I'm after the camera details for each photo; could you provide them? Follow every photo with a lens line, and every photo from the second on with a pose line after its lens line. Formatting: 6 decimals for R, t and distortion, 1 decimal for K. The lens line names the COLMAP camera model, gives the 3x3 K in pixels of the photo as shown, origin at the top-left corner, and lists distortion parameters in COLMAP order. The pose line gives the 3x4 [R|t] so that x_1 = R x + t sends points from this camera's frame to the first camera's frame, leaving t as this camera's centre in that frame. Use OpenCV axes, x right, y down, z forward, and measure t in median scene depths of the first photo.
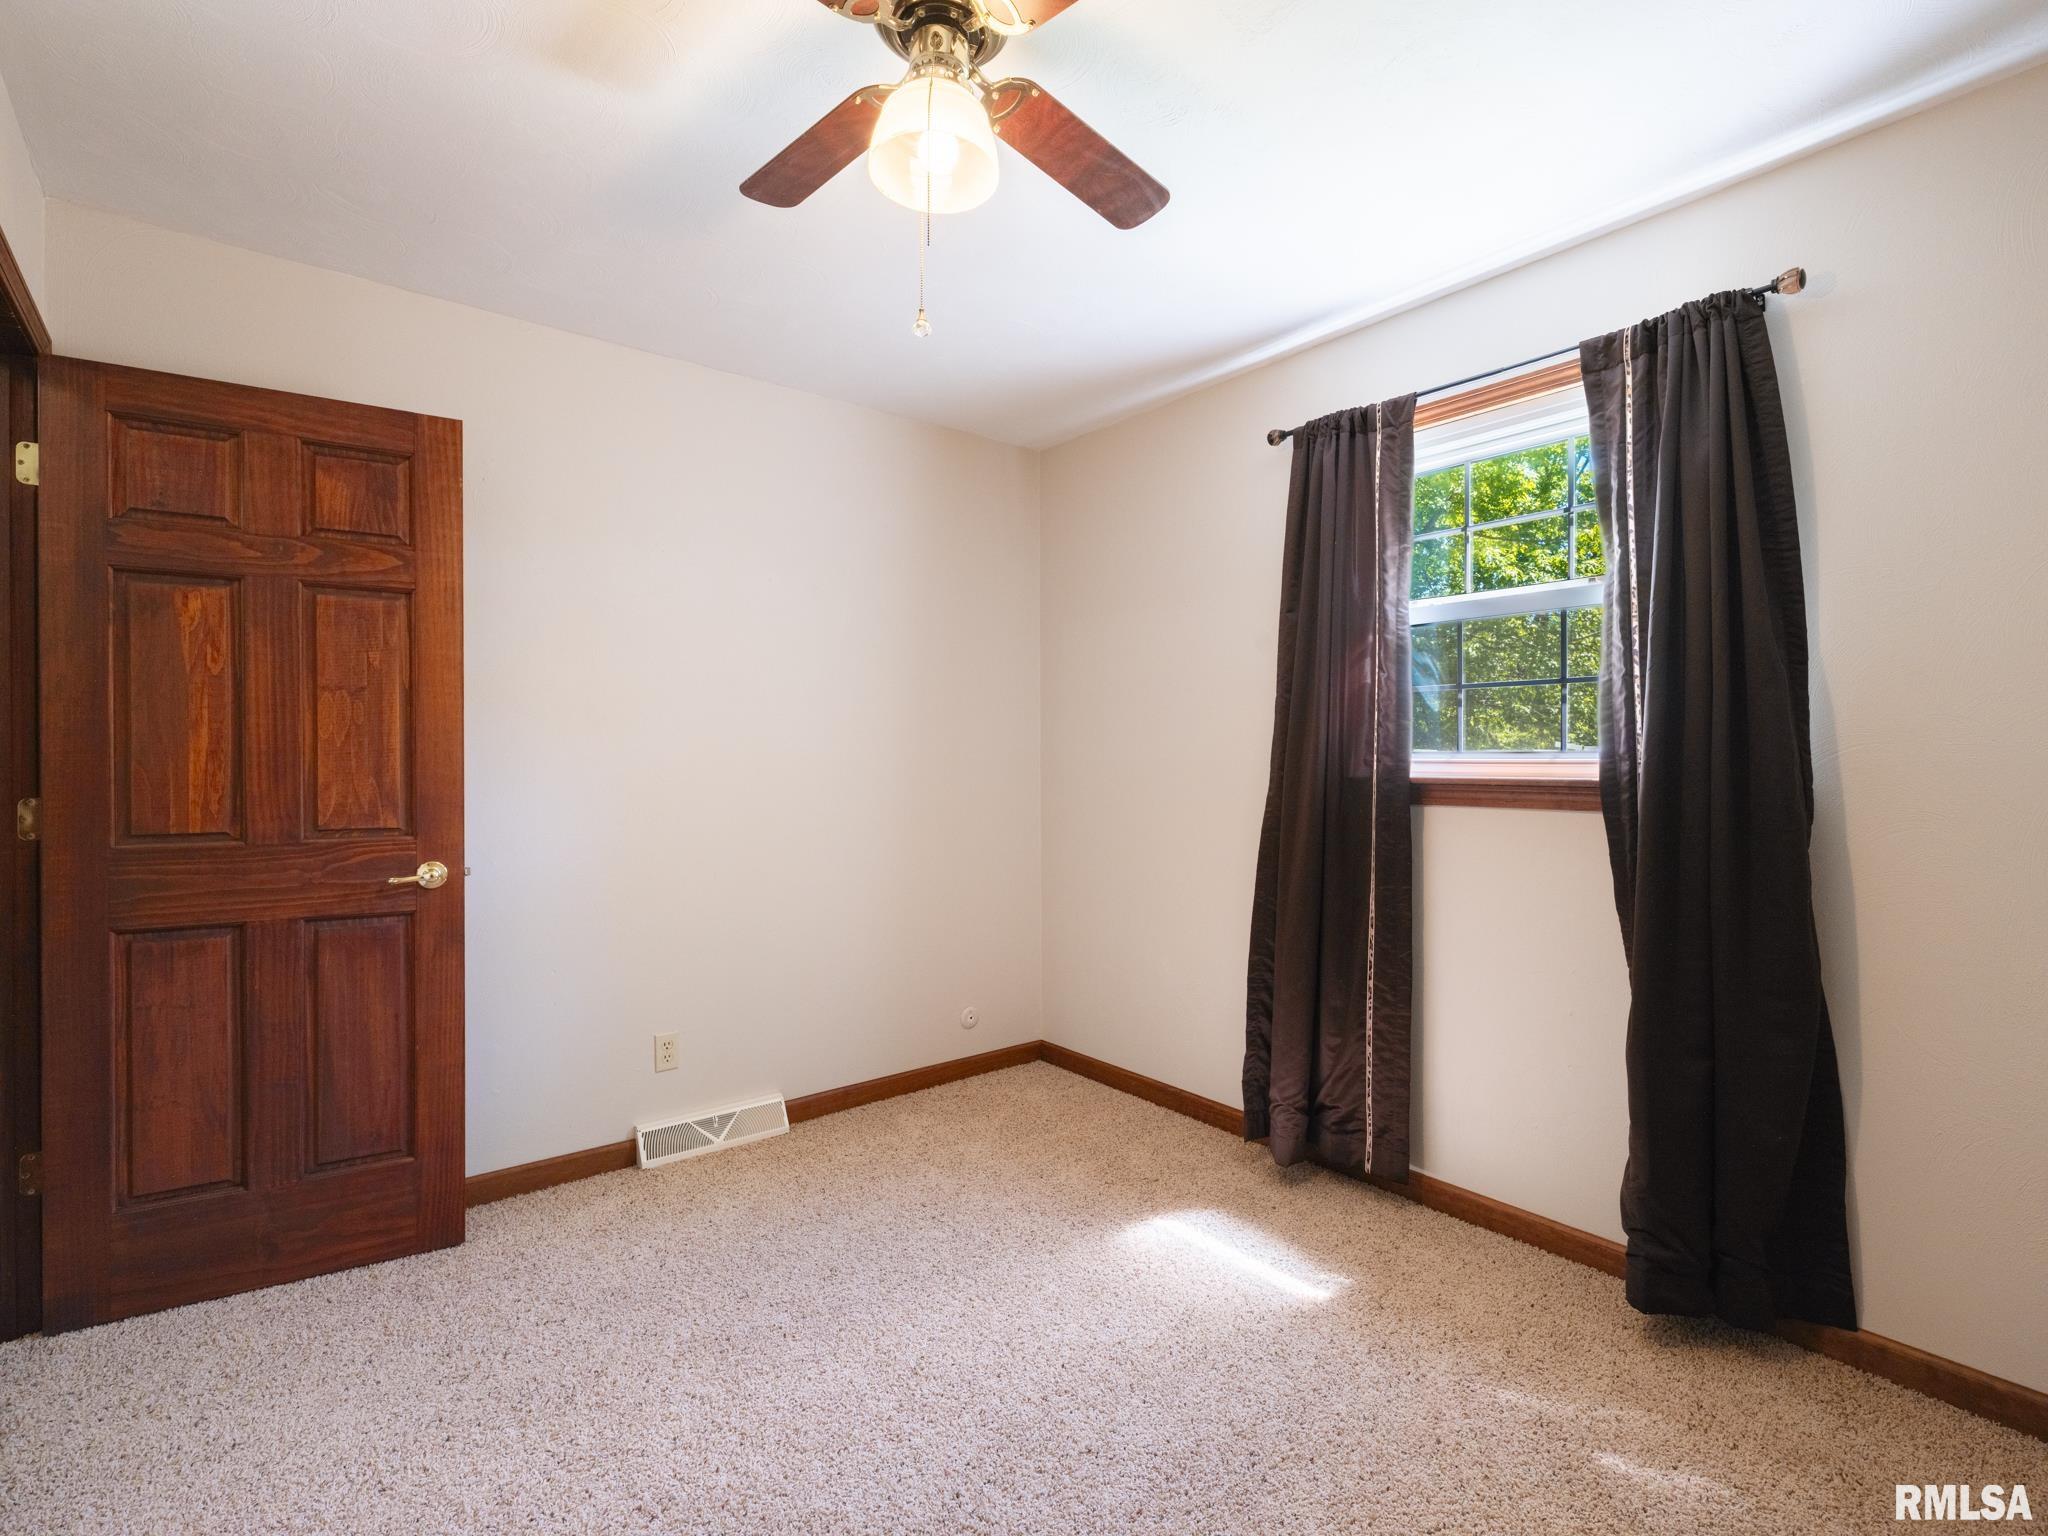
lens RADIAL K [[968.8, 0, 1016.2], [0, 968.8, 767.6], [0, 0, 1]] dist [-0.006264, 0.002168]
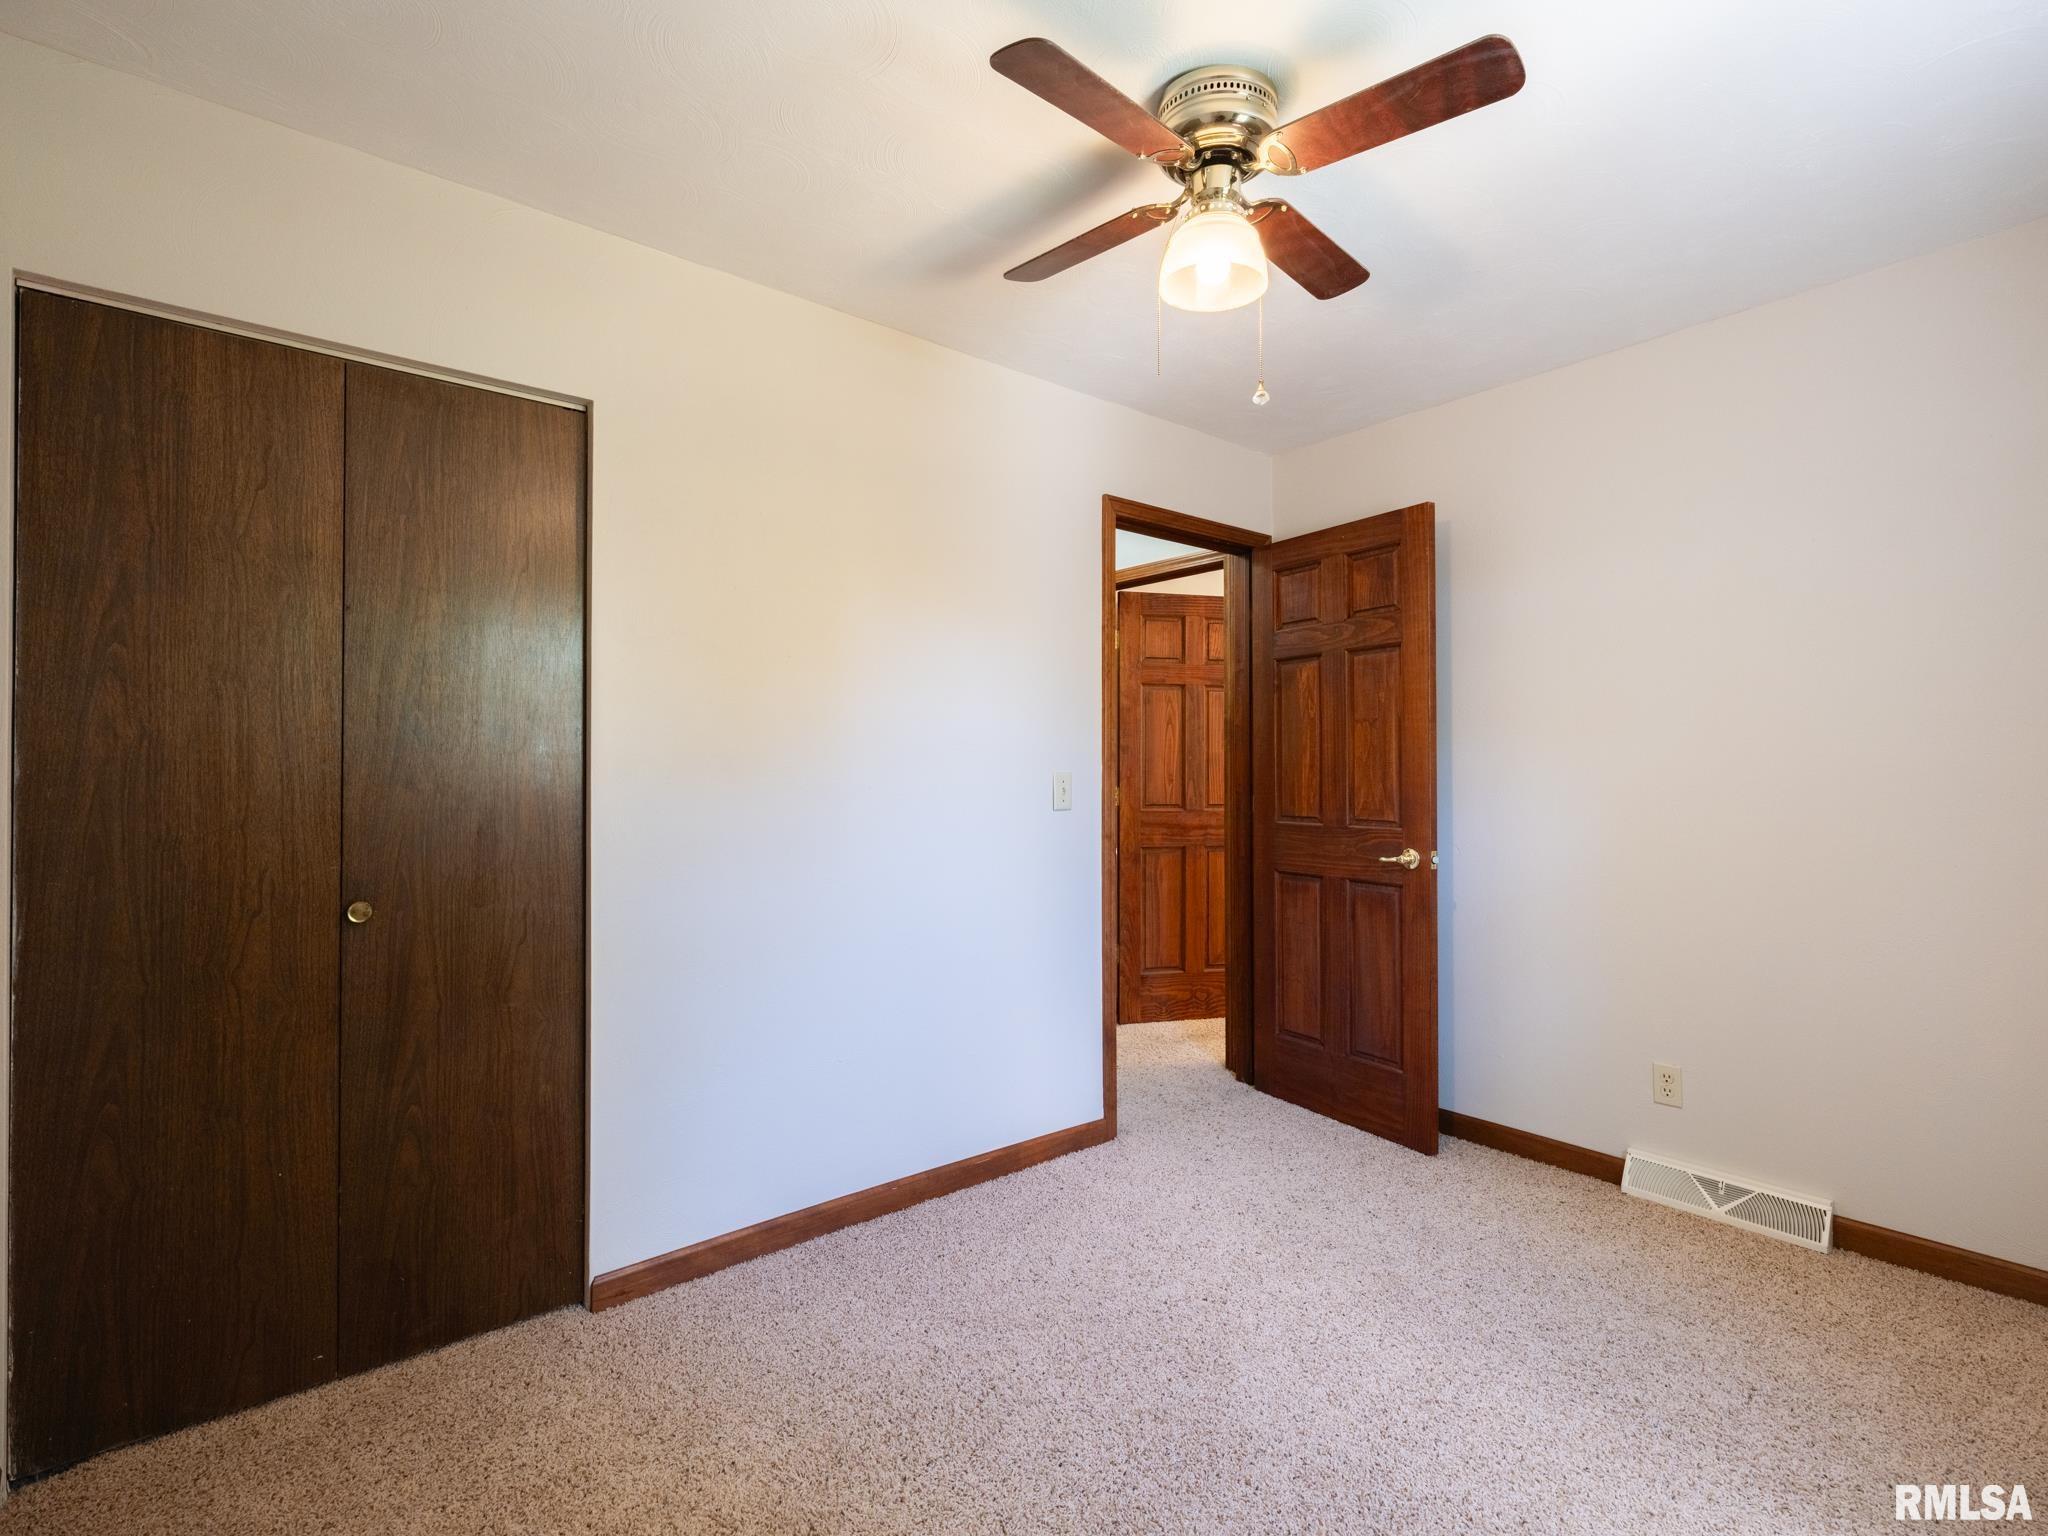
lens RADIAL K [[968.8, 0, 1009.2], [0, 968.8, 761.9], [0, 0, 1]] dist [-0.006264, 0.002168]
pose [[-0.004012, -0.008871, -0.999953, 0.725982], [0.000813, 0.999960, -0.008874, -0.008828], [0.999992, -0.000848, -0.004005, 0.482204]]
